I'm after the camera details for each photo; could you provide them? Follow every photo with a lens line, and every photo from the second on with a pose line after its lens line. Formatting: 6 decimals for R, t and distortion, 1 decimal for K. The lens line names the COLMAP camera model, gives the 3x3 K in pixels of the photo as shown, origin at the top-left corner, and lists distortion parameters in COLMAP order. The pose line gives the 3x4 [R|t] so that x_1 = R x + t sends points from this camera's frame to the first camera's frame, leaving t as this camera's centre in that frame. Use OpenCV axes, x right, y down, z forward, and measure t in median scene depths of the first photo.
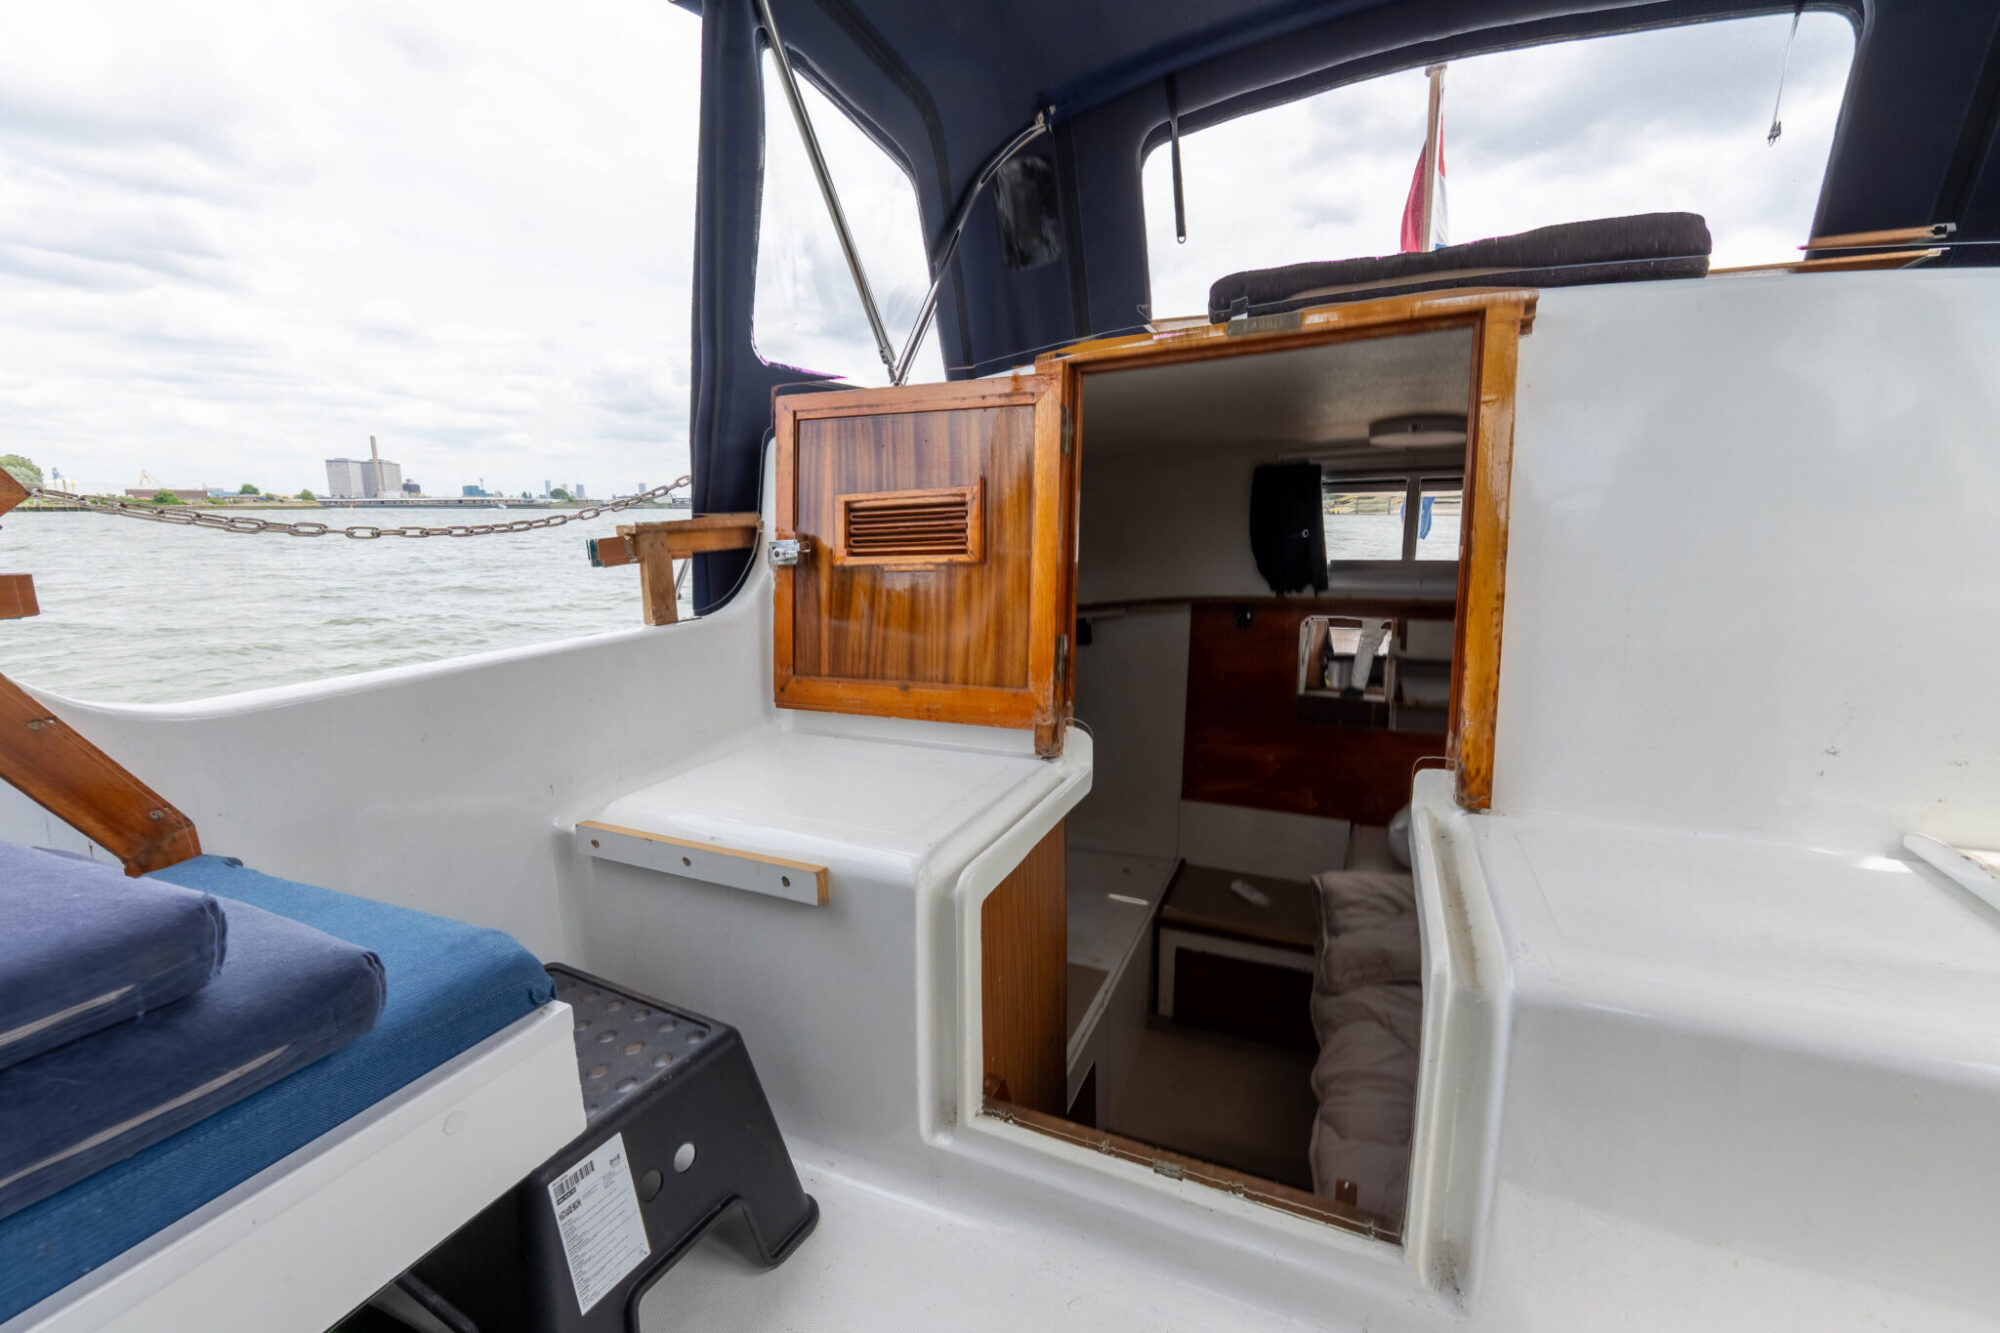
lens RADIAL K [[840.3, 0, 997.0], [0, 840.3, 663.6], [0, 0, 1]] dist [-0.006242, -0.000010]
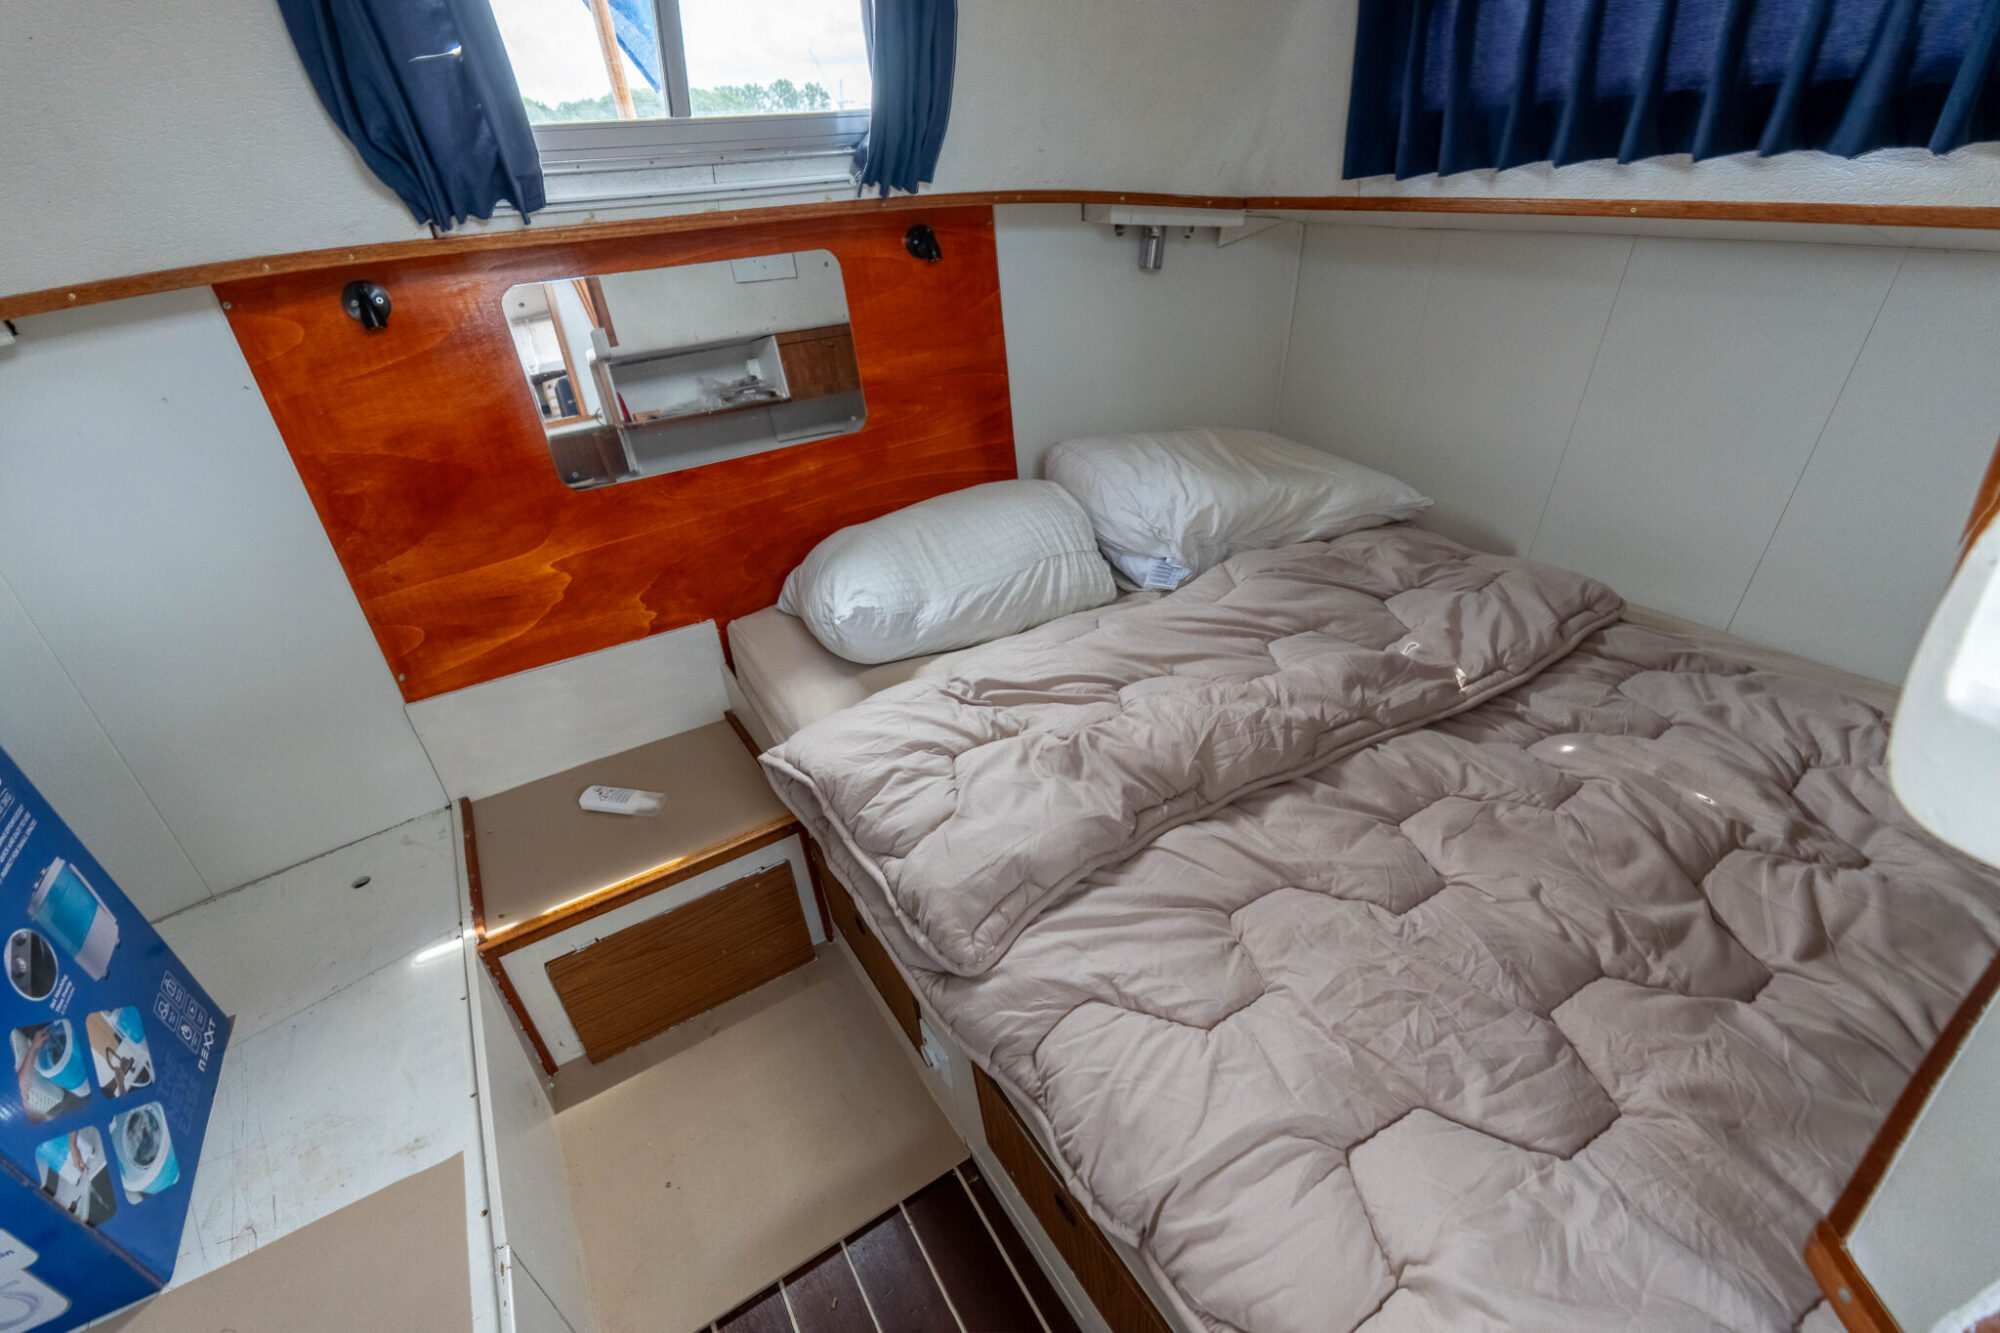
lens RADIAL K [[840.3, 0, 997.0], [0, 840.3, 663.6], [0, 0, 1]] dist [-0.006242, -0.000010]
pose [[0.565005, -0.439367, 0.698374, 0.084960], [0.197933, 0.893885, 0.402234, 0.004441], [-0.800994, -0.089033, 0.592015, 0.458371]]
